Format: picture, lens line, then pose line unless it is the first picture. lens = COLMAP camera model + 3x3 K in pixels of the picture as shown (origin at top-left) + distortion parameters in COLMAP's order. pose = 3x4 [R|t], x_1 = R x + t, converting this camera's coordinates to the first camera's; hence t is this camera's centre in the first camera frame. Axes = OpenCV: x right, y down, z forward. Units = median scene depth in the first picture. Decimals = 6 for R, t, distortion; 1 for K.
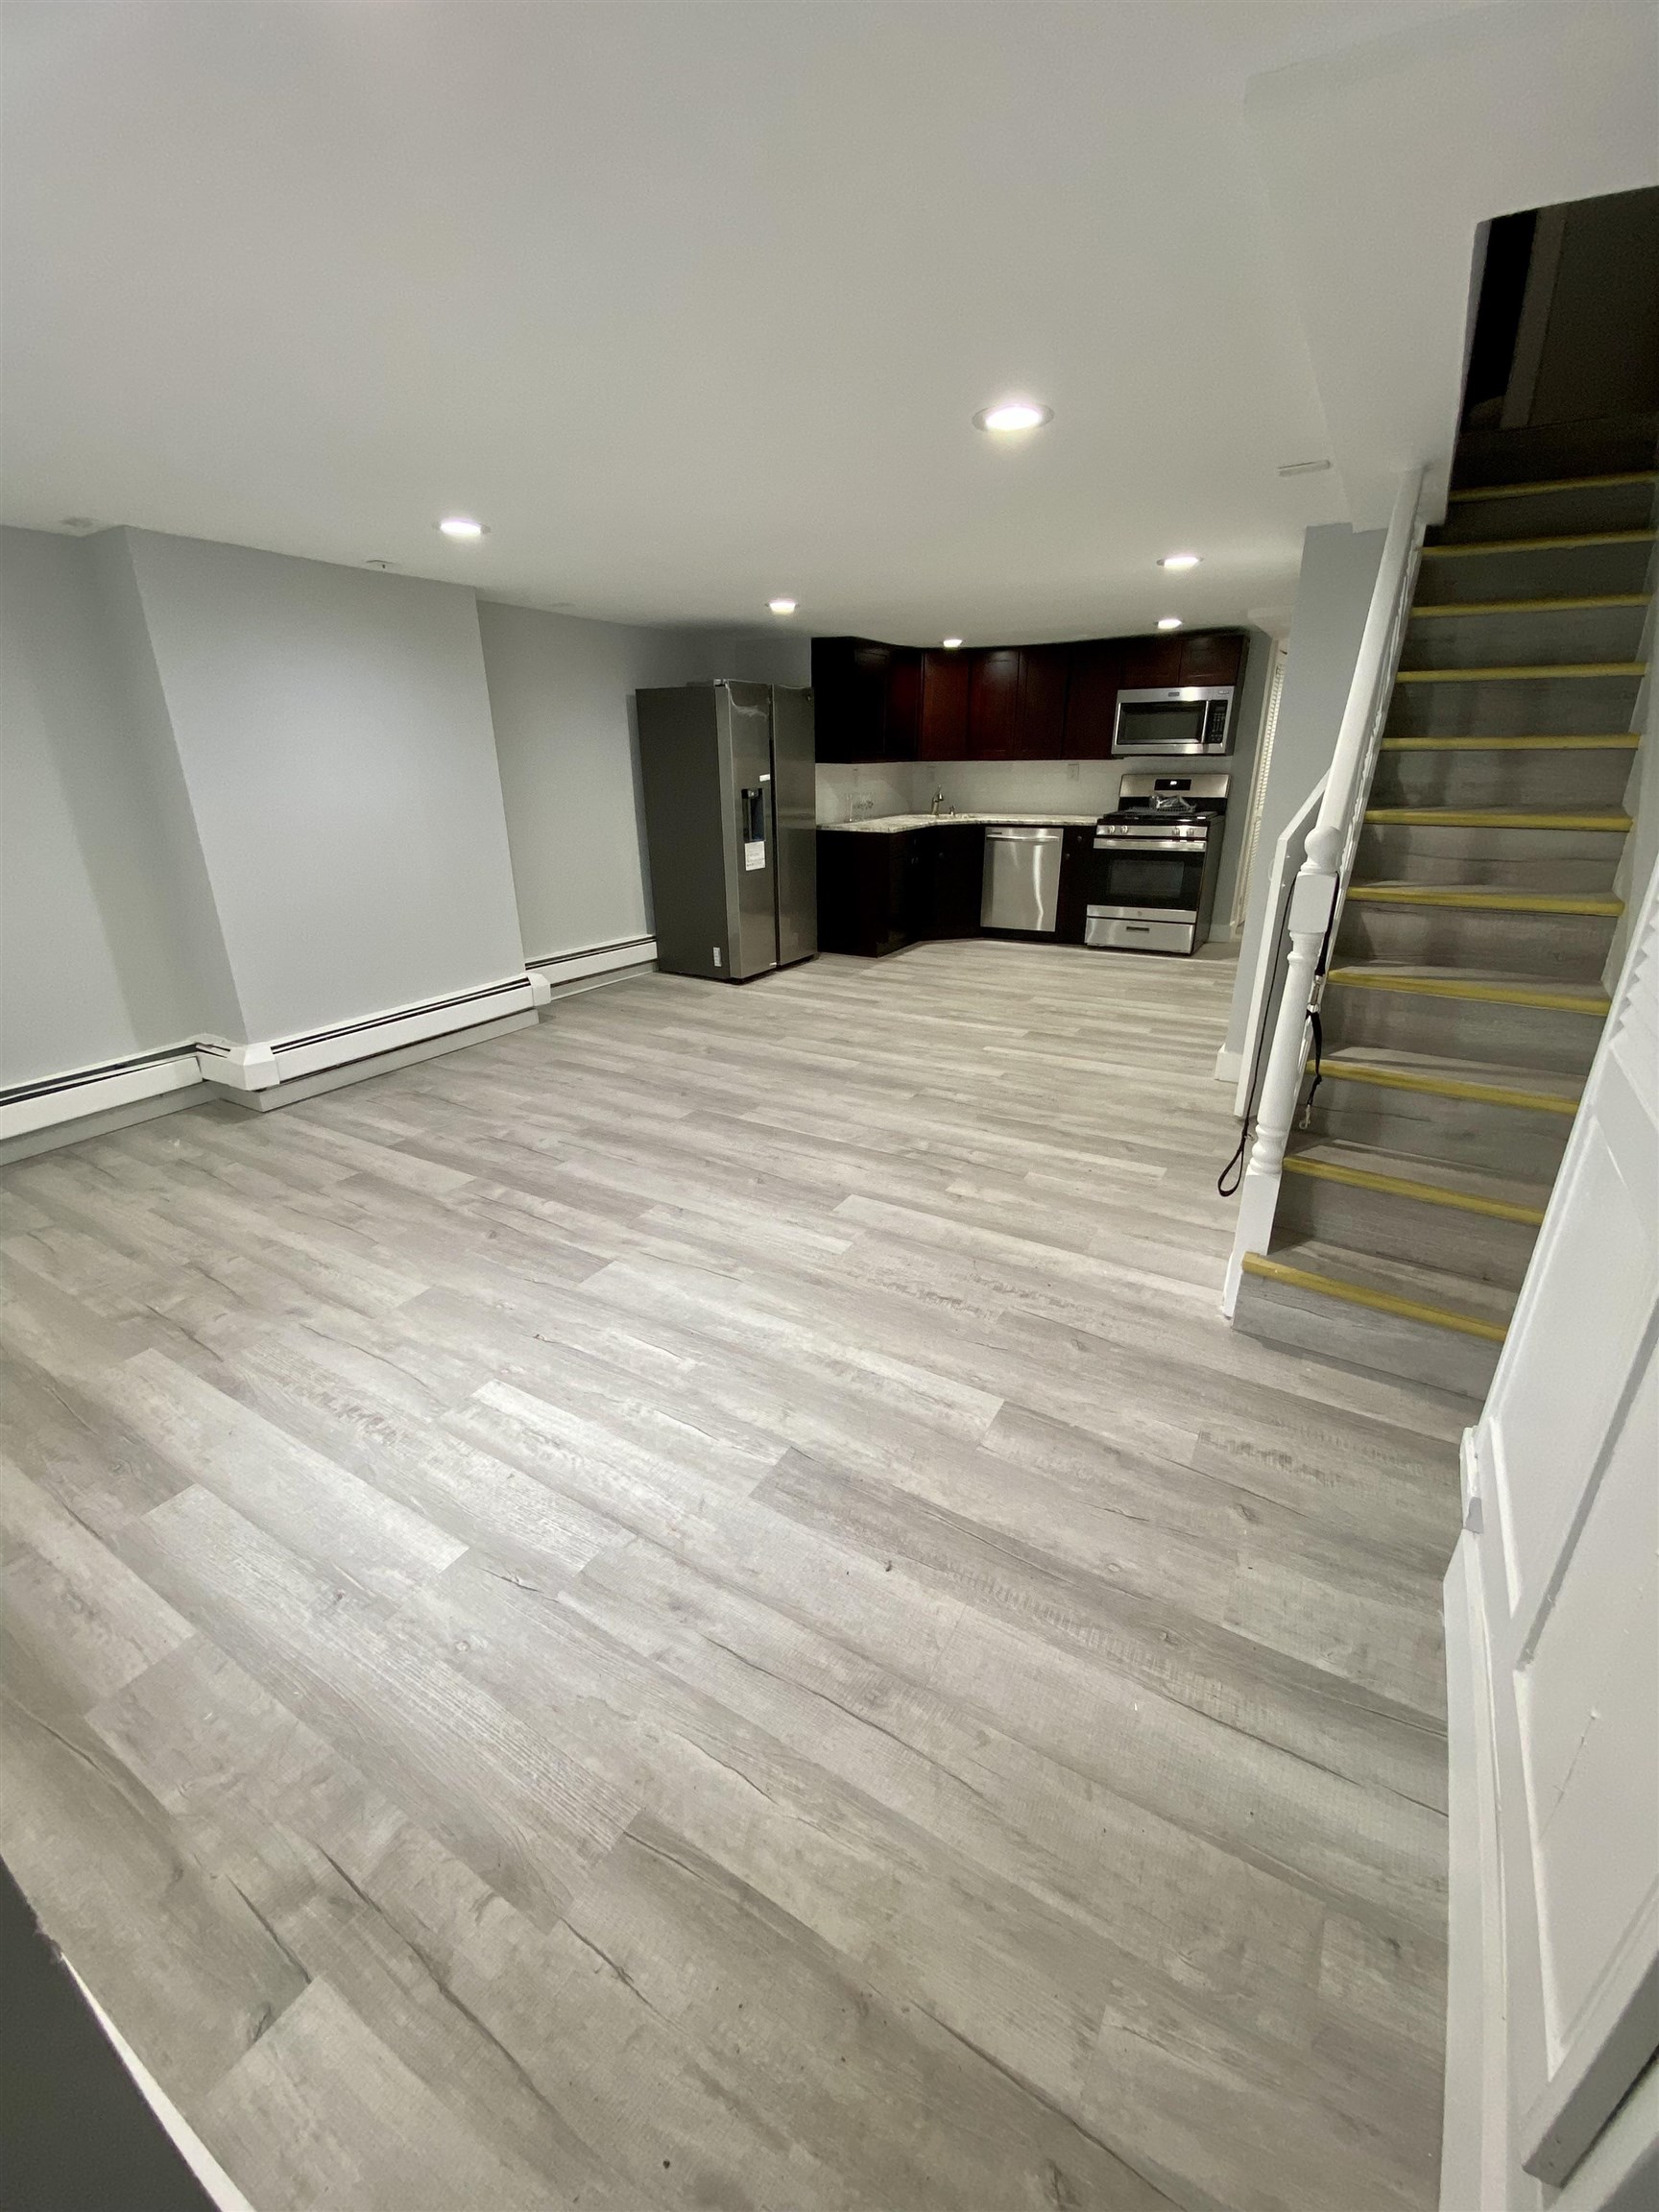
lens RADIAL K [[898.6, 0, 829.5], [0, 898.6, 1106.0], [0, 0, 1]] dist [0.000652, -0.000006]
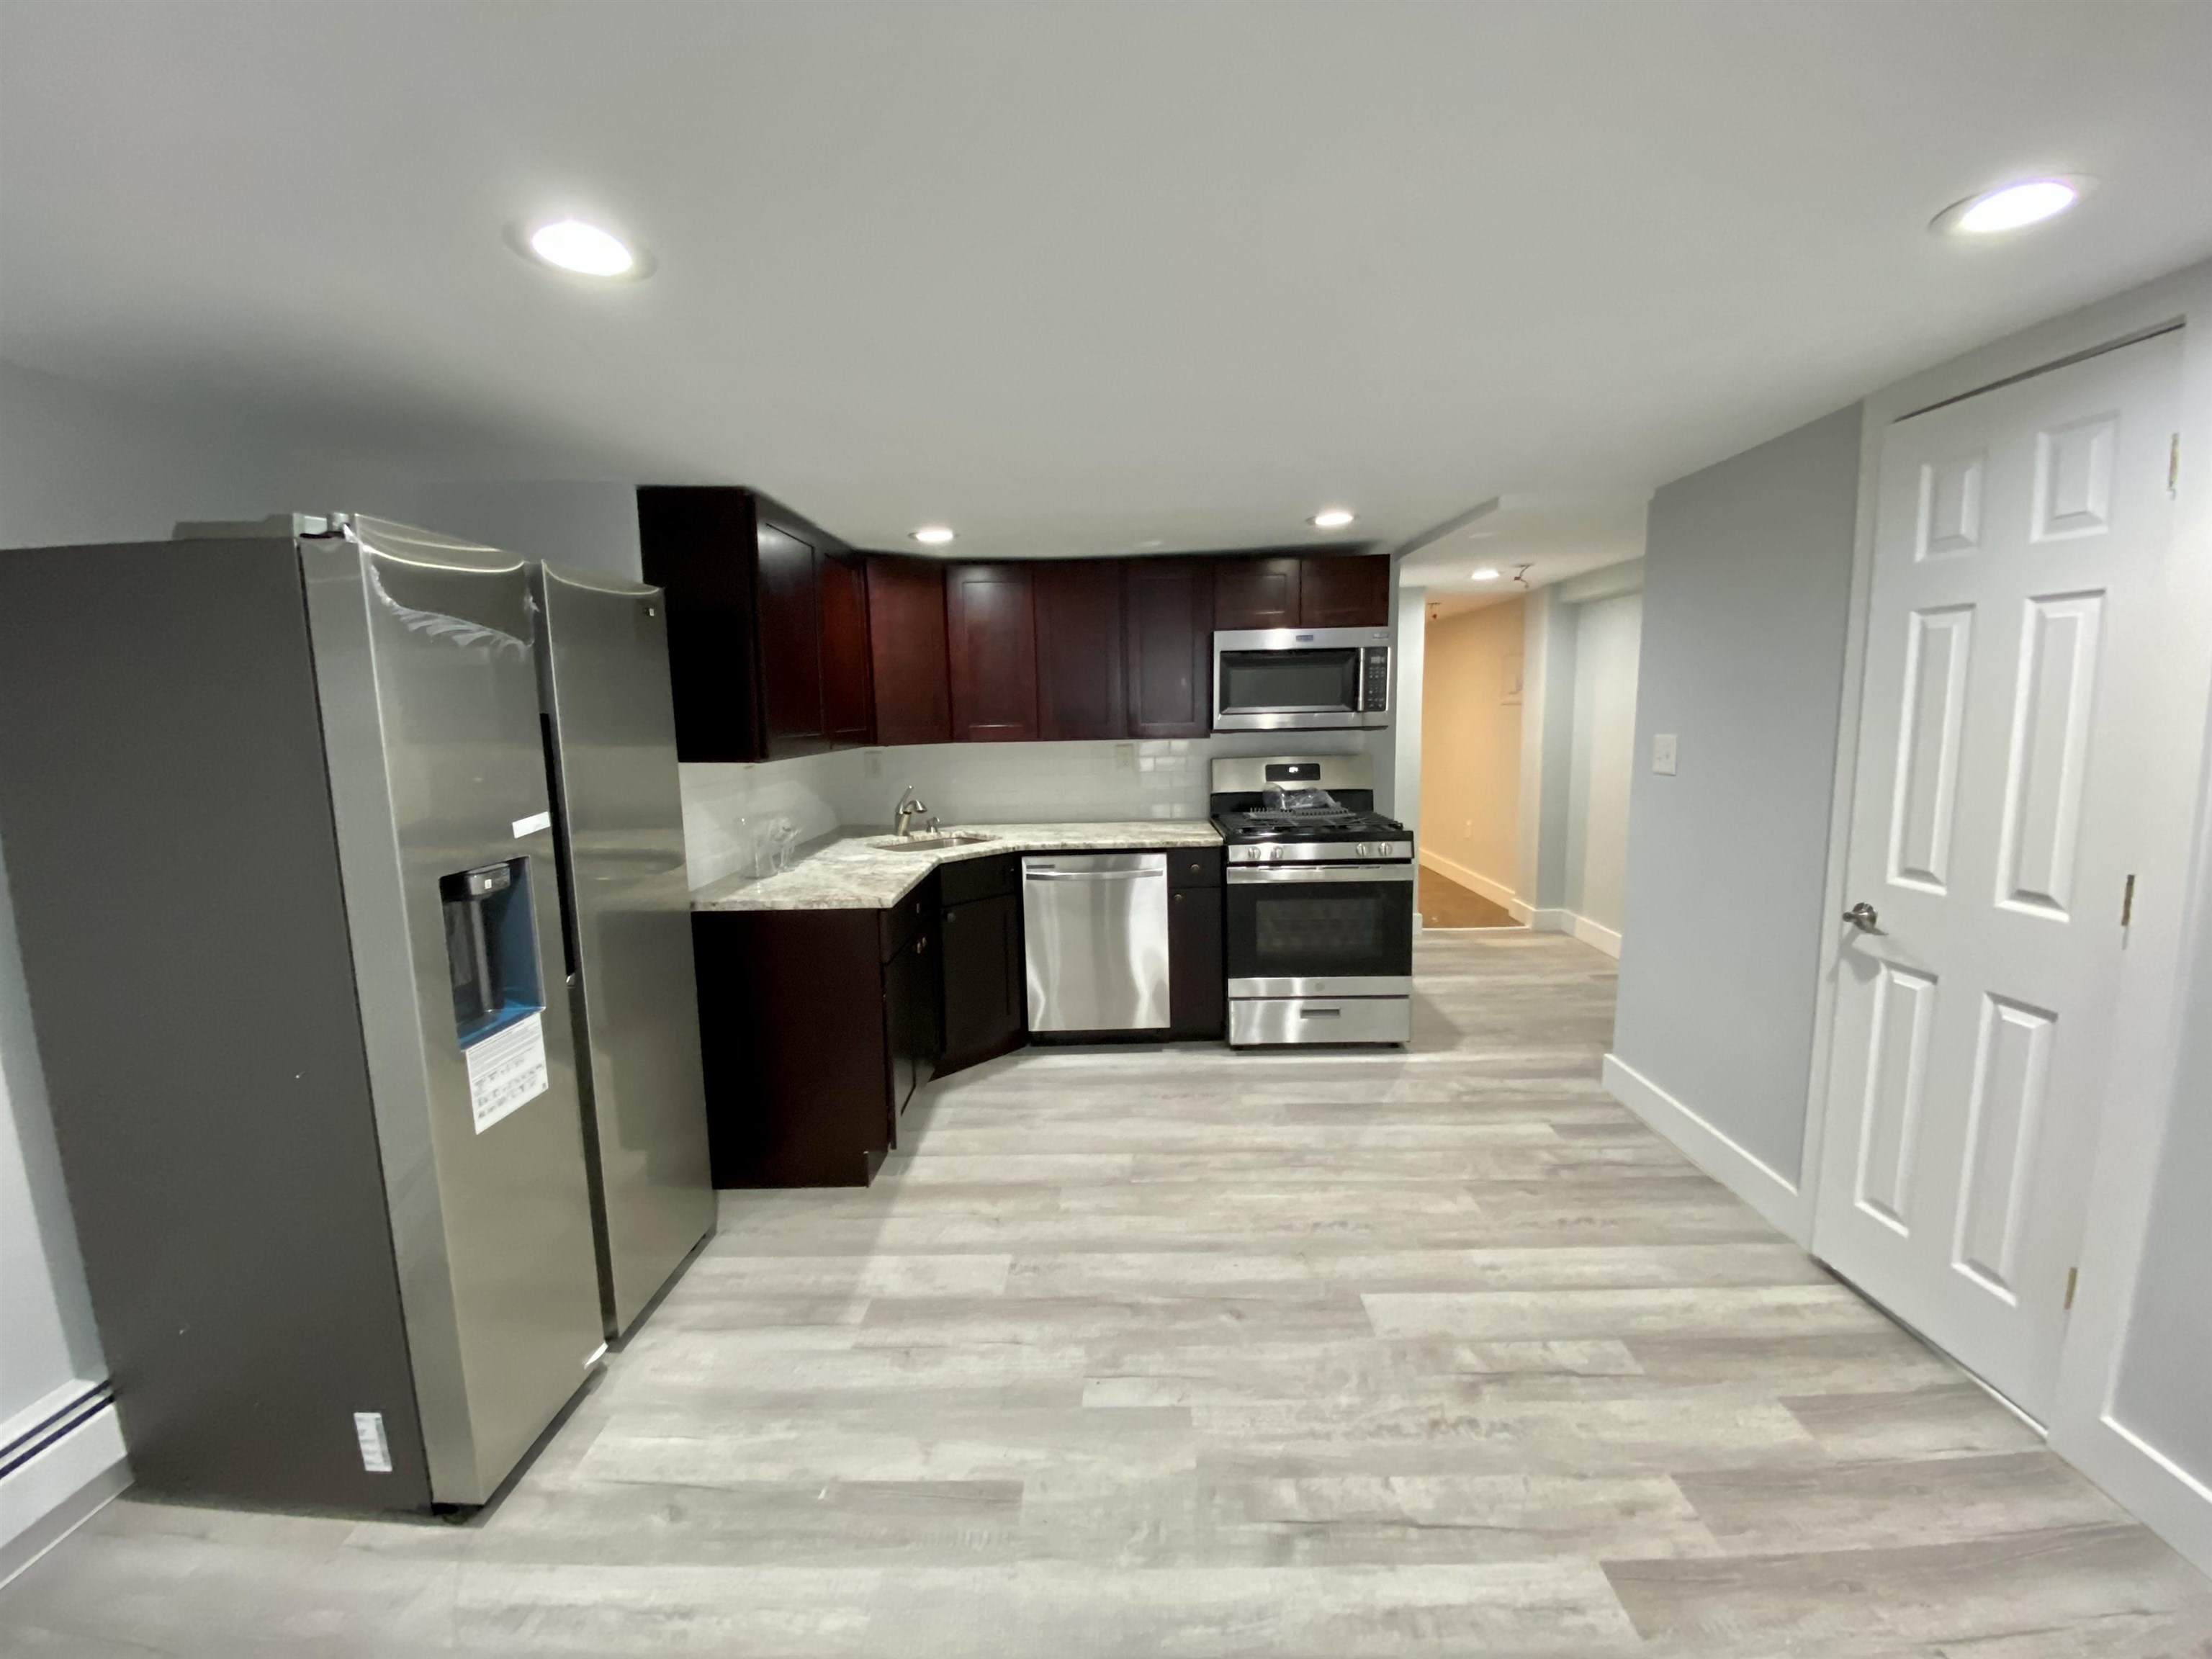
lens RADIAL K [[848.7, 0, 1109.7], [0, 848.7, 819.6], [0, 0, 1]] dist [-0.016371, -0.000062]
pose [[0.863298, -0.074315, 0.499194, -0.041692], [0.199854, 0.958583, -0.202921, -0.254001], [-0.463439, 0.274947, 0.842395, 0.624718]]
